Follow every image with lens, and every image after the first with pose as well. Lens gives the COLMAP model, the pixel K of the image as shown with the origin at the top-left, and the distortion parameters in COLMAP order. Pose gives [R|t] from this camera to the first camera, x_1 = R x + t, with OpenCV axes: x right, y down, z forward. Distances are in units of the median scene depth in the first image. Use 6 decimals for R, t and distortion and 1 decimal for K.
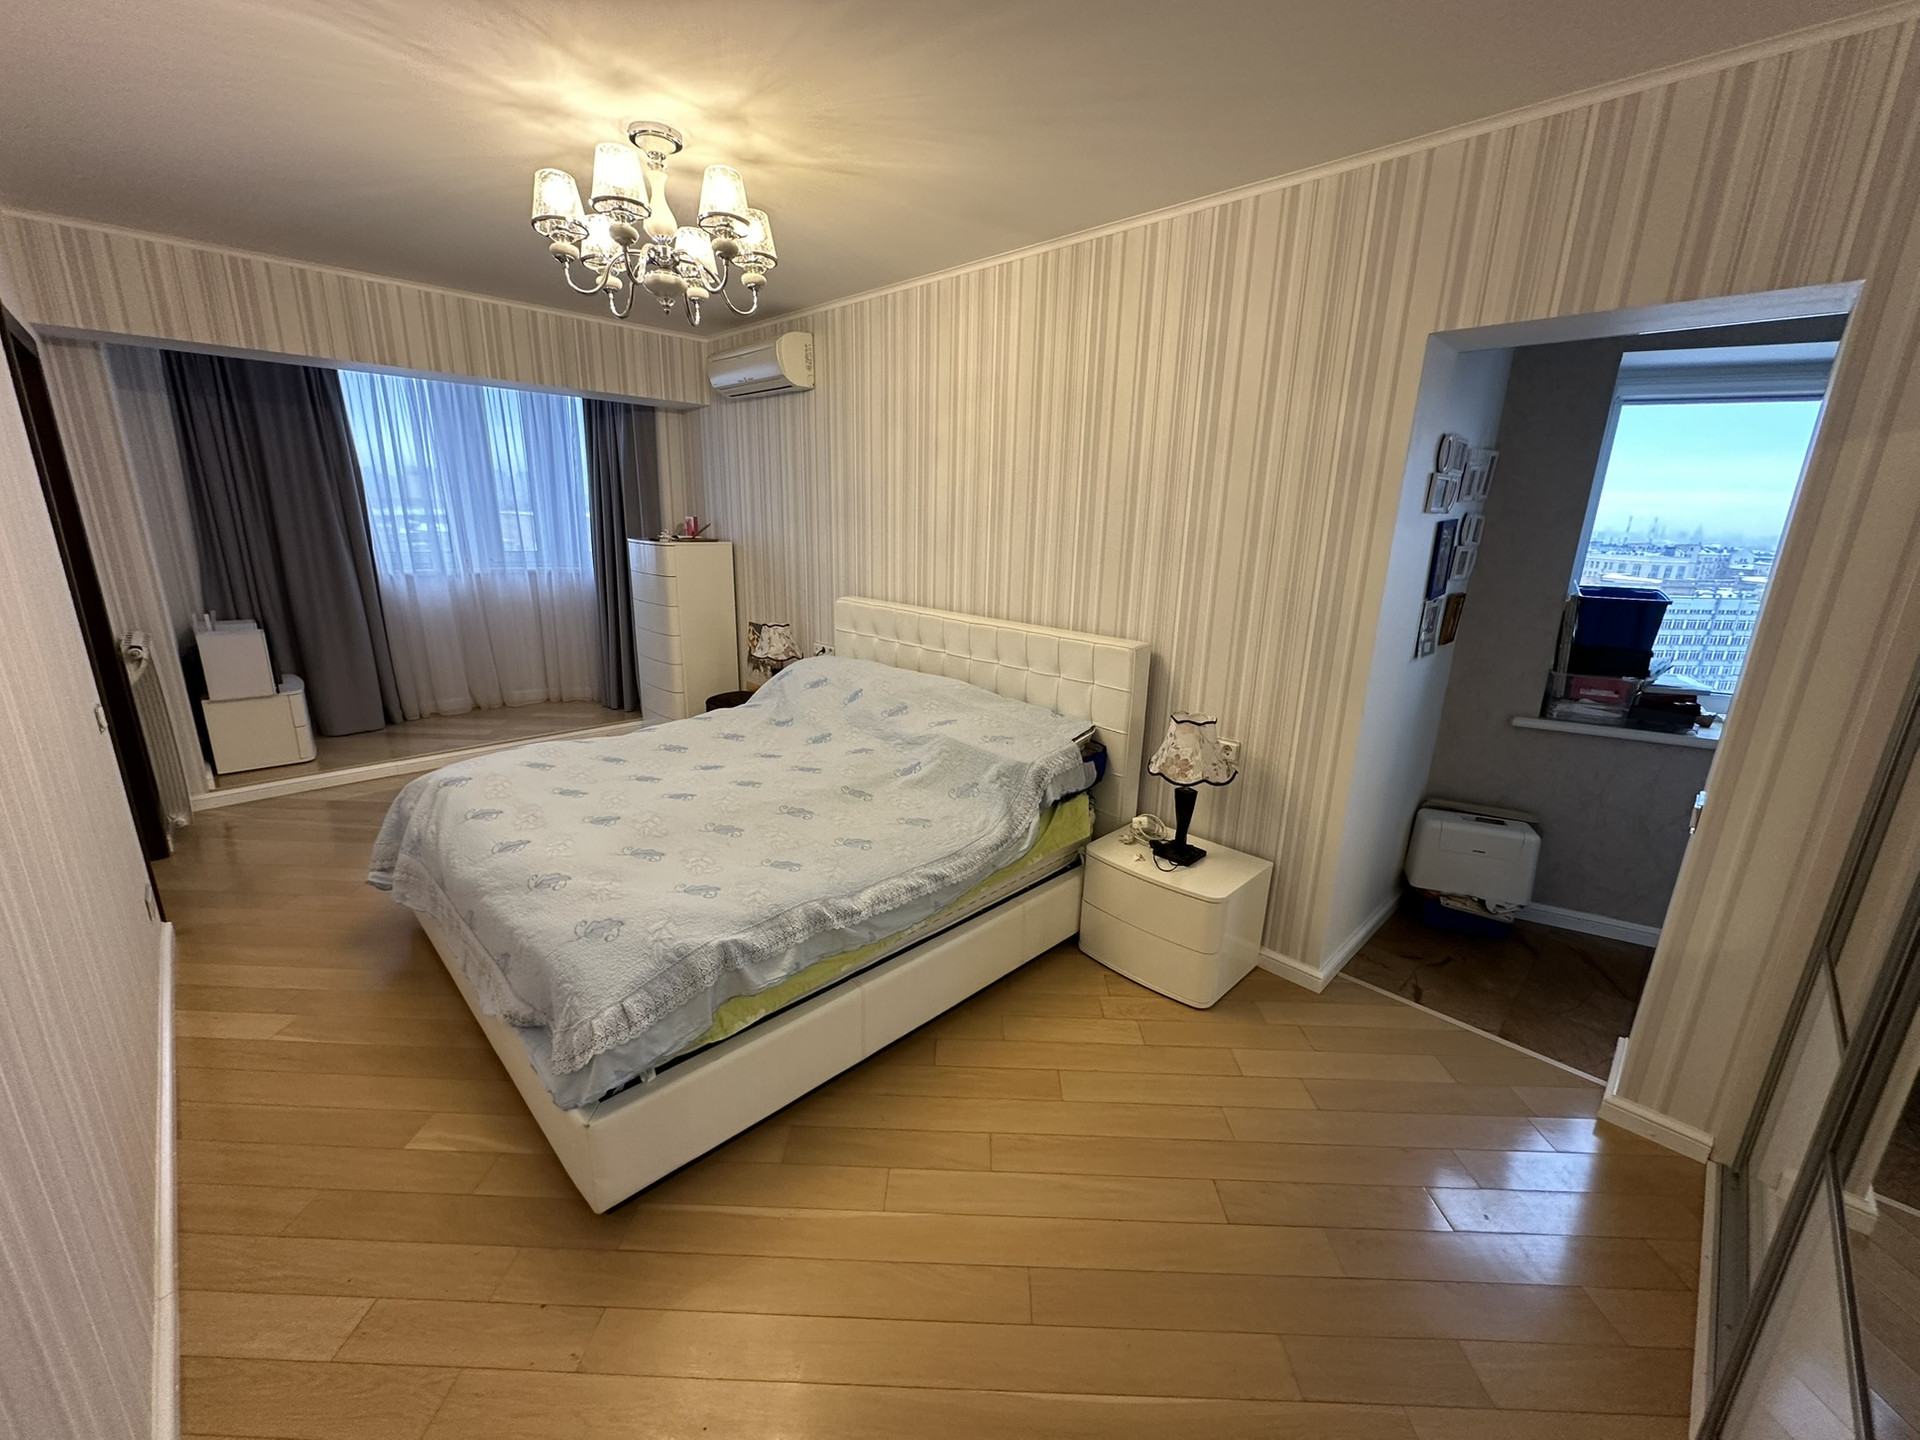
lens RADIAL K [[761.3, 0, 964.1], [0, 761.3, 719.5], [0, 0, 1]] dist [-0.010853, 0.000998]
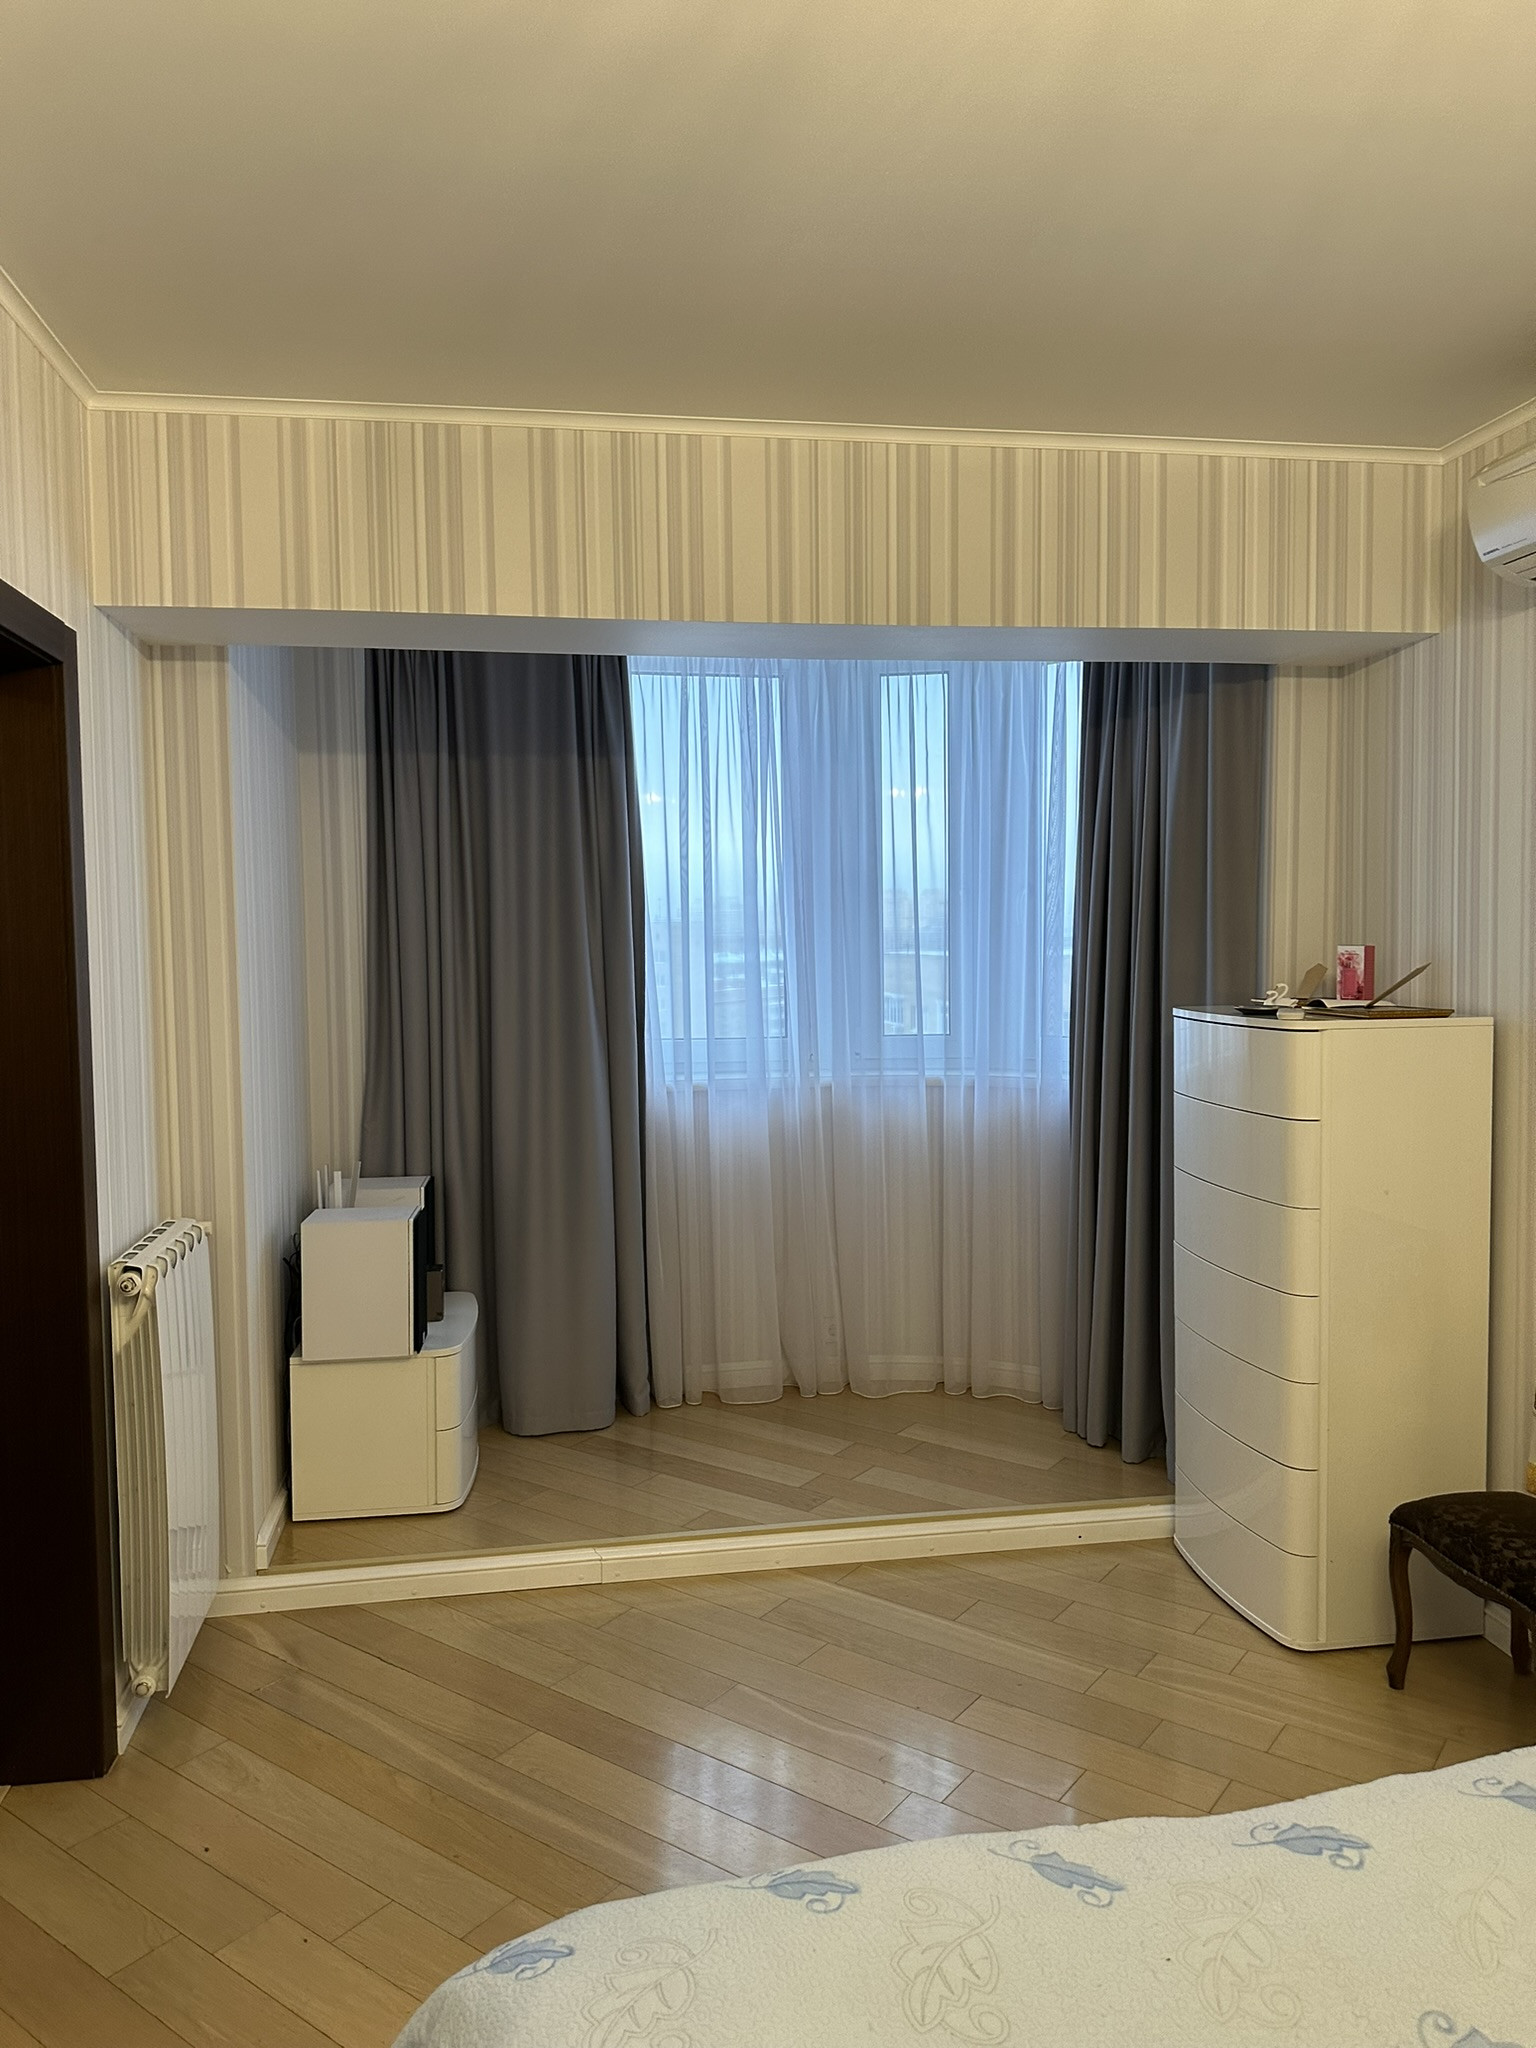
lens RADIAL K [[1450.9, 0, 766.0], [0, 1450.9, 1027.7], [0, 0, 1]] dist [0.069869, -0.001043]
pose [[0.813642, -0.000053, -0.581367, -0.185407], [-0.117531, 0.979337, -0.164578, -0.086073], [0.569362, 0.202237, 0.796823, 0.310195]]
